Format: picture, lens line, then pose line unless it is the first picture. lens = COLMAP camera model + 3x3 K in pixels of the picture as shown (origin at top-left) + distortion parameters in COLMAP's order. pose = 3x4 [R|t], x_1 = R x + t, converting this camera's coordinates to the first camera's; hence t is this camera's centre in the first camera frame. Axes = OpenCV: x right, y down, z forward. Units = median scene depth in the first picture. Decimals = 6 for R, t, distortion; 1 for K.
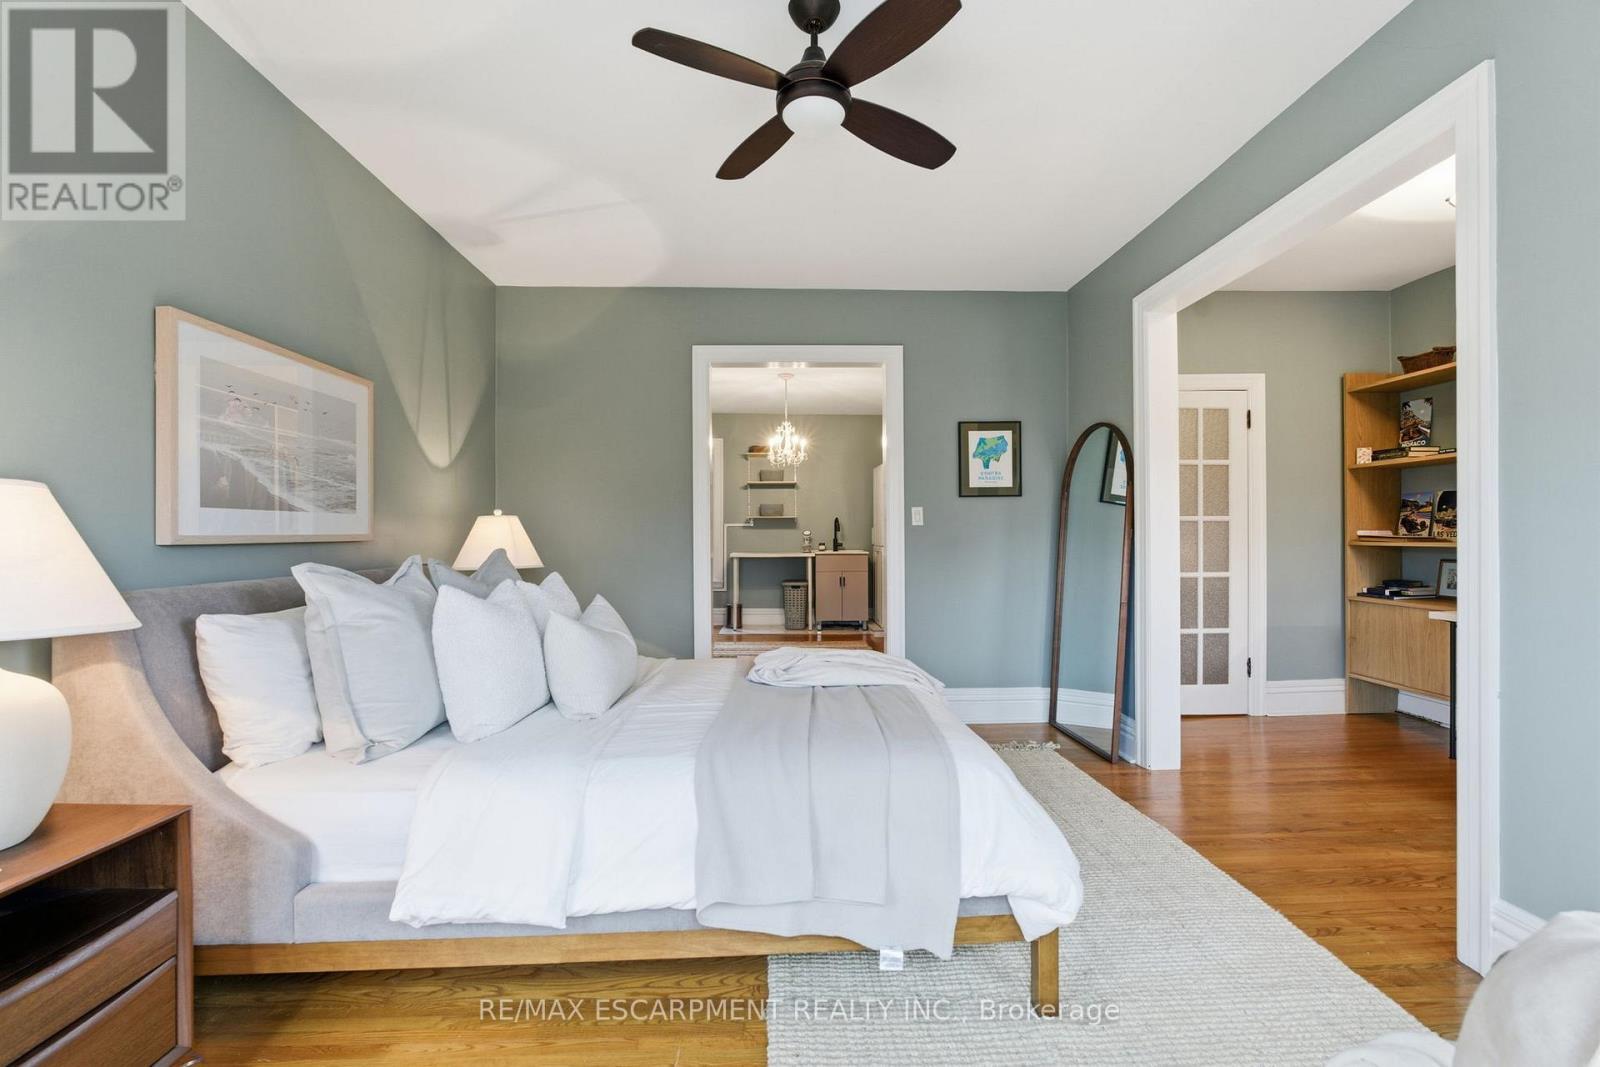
lens RADIAL K [[713.9, 0, 799.6], [0, 713.9, 525.7], [0, 0, 1]] dist [-0.000295, -0.000010]
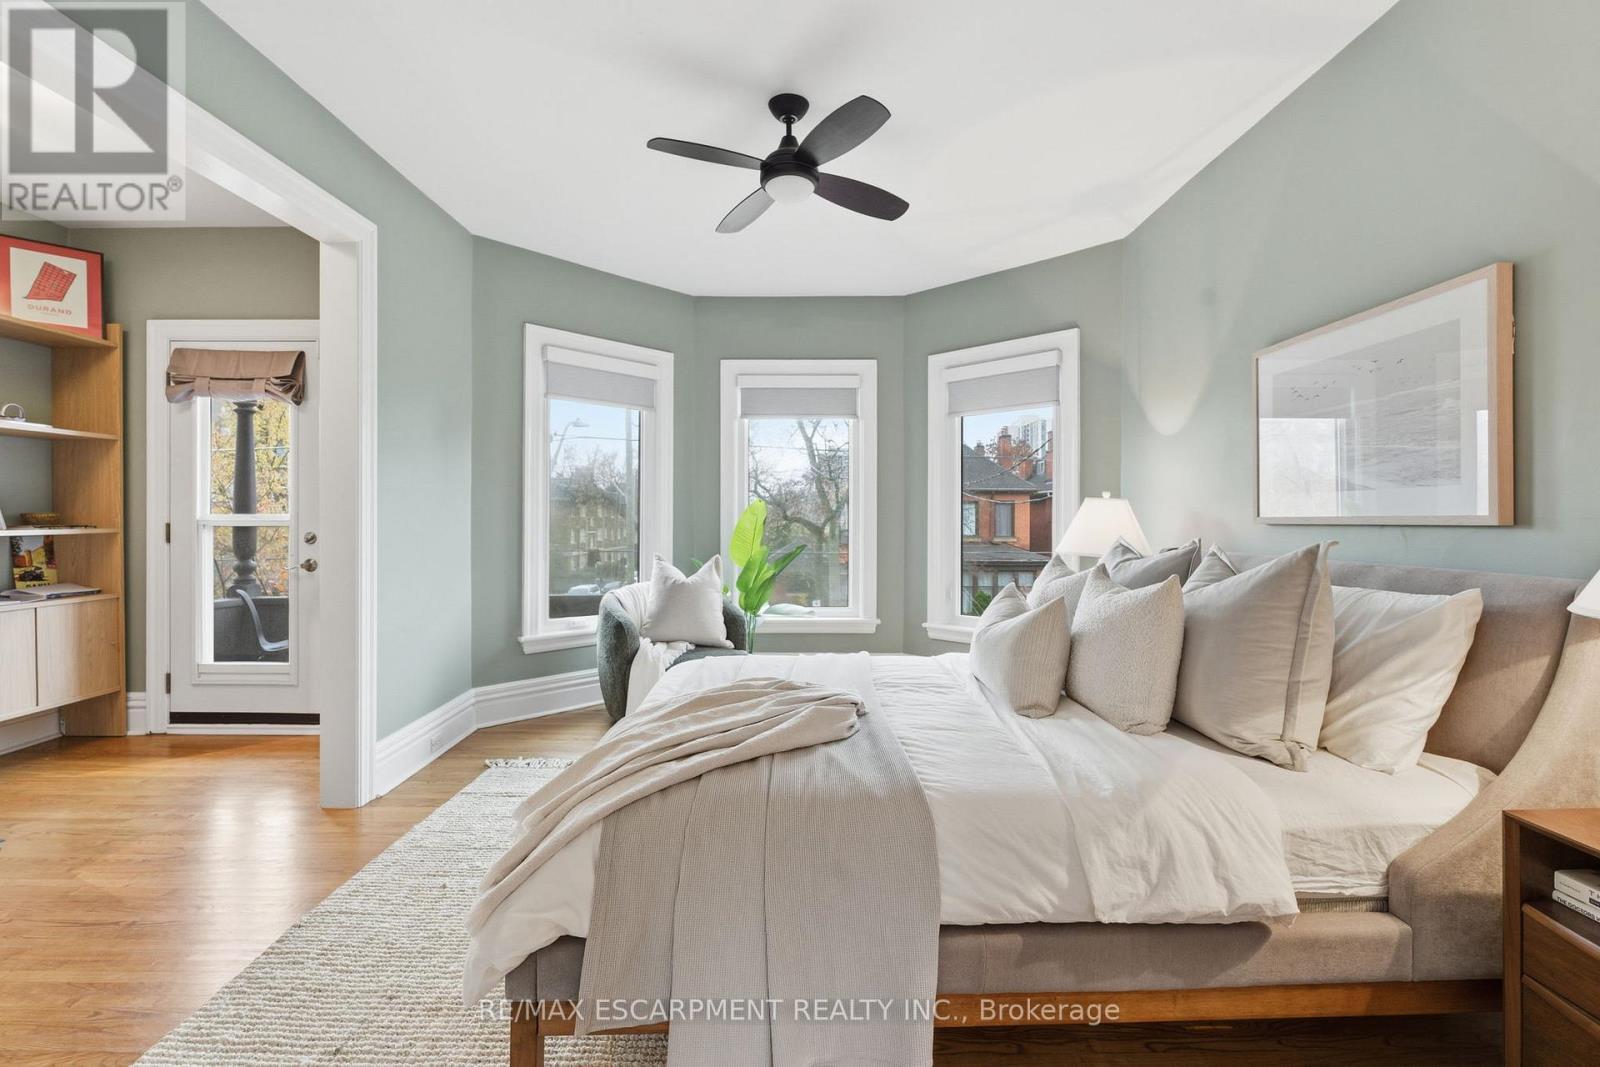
lens RADIAL K [[713.9, 0, 799.6], [0, 713.9, 525.7], [0, 0, 1]] dist [-0.000295, -0.000010]
pose [[-0.999713, 0.004615, 0.023512, -0.022263], [0.004529, 0.999983, -0.003710, 0.023025], [-0.023529, -0.003603, -0.999717, 1.789174]]
